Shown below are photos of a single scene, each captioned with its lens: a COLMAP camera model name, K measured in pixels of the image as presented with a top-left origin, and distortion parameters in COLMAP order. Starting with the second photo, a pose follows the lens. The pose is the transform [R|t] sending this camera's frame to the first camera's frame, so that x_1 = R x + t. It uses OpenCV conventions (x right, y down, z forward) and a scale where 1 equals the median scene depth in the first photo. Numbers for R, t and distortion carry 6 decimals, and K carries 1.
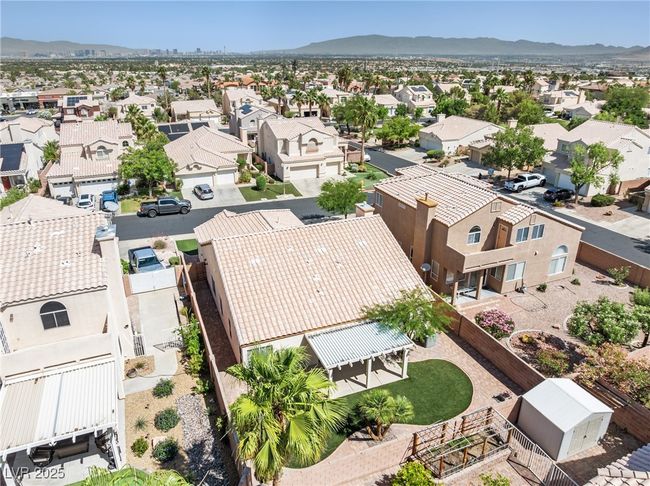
lens RADIAL K [[460.0, 0, 320.0], [0, 460.0, 231.1], [0, 0, 1]] dist [-0.043740, -0.000355]
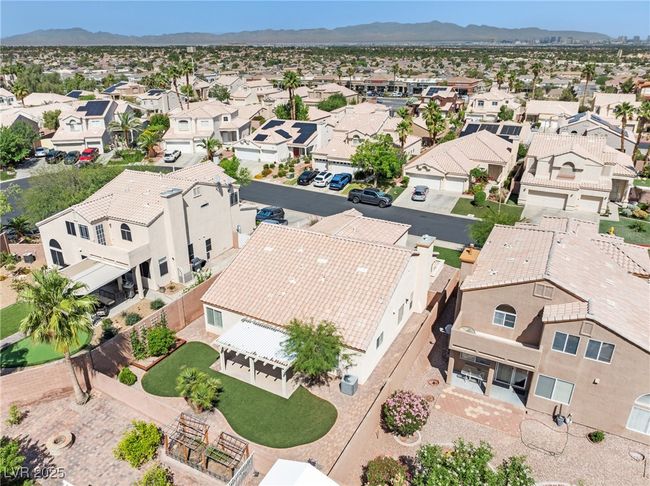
lens RADIAL K [[469.6, 0, 307.3], [0, 469.6, 233.4], [0, 0, 1]] dist [-0.043334, -0.002055]
pose [[0.615933, 0.285194, -0.734365, 0.747437], [-0.268718, 0.952325, 0.144458, -0.163178], [0.740552, 0.108360, 0.663205, 0.258430]]
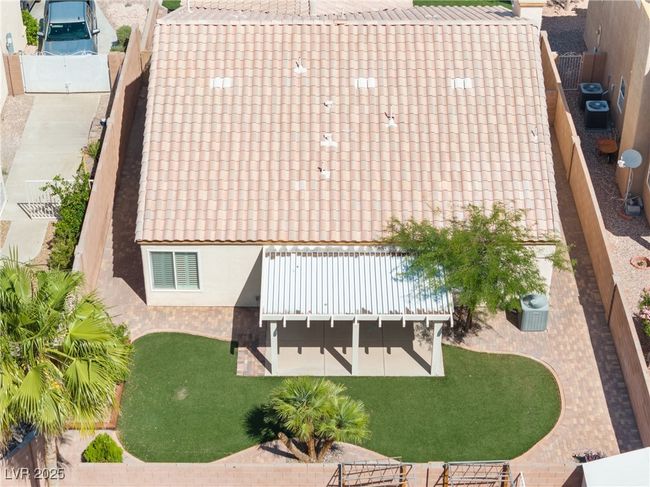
lens RADIAL K [[1312.2, 0, 325.0], [0, 1312.2, 243.5], [0, 0, 1]] dist [-0.093060, 0.188632]
pose [[0.929545, 0.227618, -0.290064, 0.389791], [-0.143688, 0.948132, 0.283549, -0.176275], [0.339559, -0.221892, 0.914037, -0.276721]]
